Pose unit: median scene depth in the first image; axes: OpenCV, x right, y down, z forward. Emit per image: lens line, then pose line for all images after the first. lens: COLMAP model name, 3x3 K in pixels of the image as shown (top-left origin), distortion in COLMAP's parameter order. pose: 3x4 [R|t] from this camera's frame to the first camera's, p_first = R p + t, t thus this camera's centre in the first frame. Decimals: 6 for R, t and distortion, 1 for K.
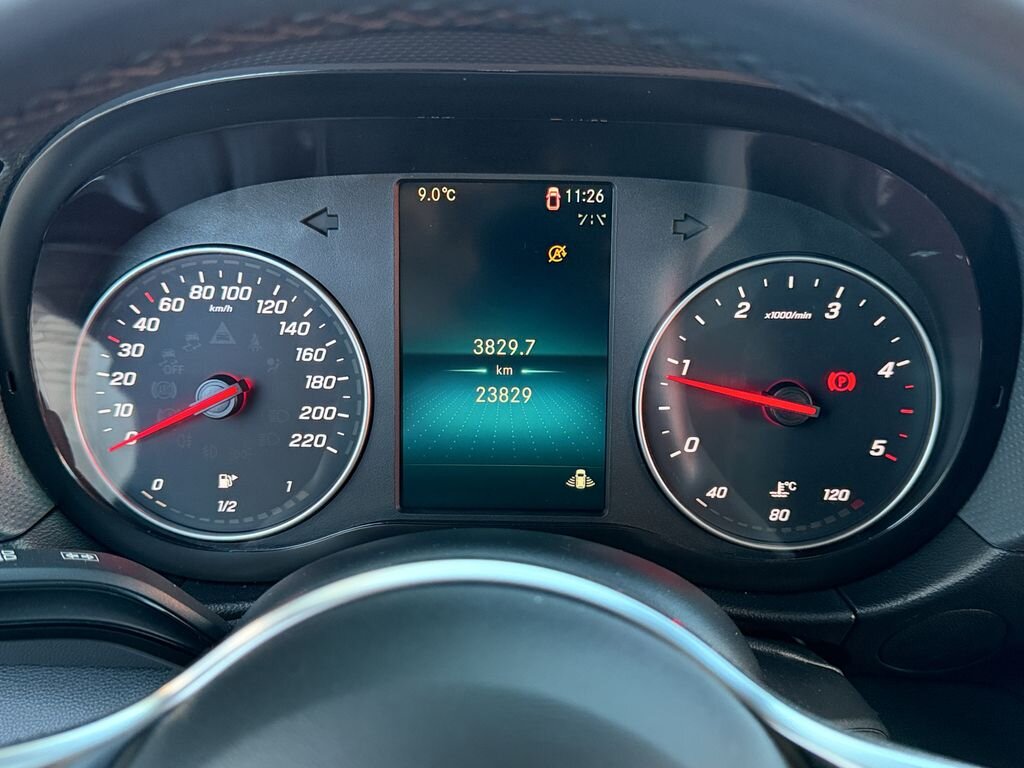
lens RADIAL K [[1048.5, 0, 512.0], [0, 1048.5, 384.0], [0, 0, 1]] dist [0.128675, -0.011058]
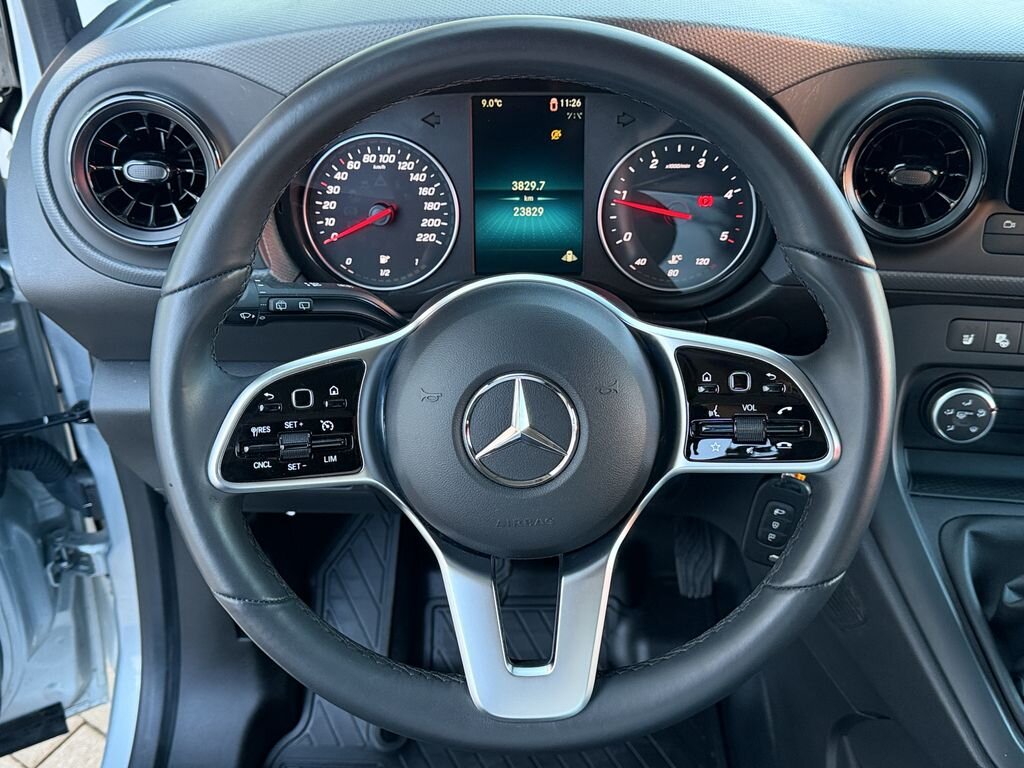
lens RADIAL K [[1048.5, 0, 512.0], [0, 1048.5, 384.0], [0, 0, 1]] dist [0.128675, -0.011058]
pose [[0.999843, -0.012338, -0.012704, -0.017604], [0.014332, 0.985121, 0.171263, -0.008931], [0.010402, -0.171419, 0.985143, -0.932531]]
